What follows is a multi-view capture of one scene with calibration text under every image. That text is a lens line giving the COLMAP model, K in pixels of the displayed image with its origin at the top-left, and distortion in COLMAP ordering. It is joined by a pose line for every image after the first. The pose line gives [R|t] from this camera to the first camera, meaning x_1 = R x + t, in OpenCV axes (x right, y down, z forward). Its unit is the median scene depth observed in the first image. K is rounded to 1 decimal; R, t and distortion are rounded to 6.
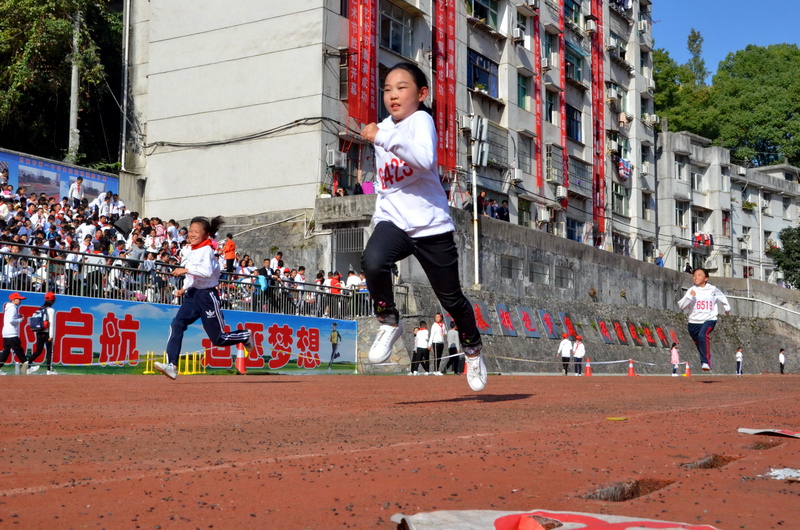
lens RADIAL K [[1090.8, 0, 400.0], [0, 1090.8, 265.0], [0, 0, 1]] dist [0.010443, 0.054455]
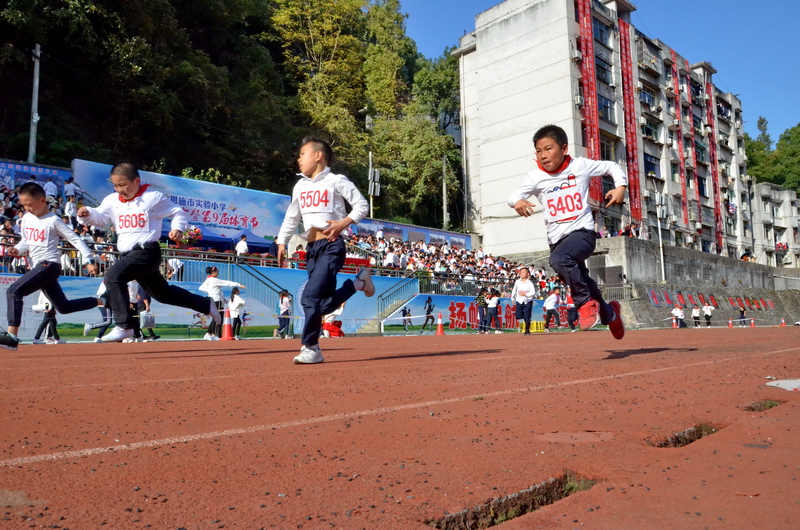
lens RADIAL K [[631.5, 0, 400.0], [0, 631.5, 265.0], [0, 0, 1]] dist [-0.008817, -0.001594]
pose [[0.966704, -0.050054, -0.250955, -0.063198], [0.048287, 0.998746, -0.013196, -0.011437], [0.251300, 0.000639, 0.967909, -0.112934]]
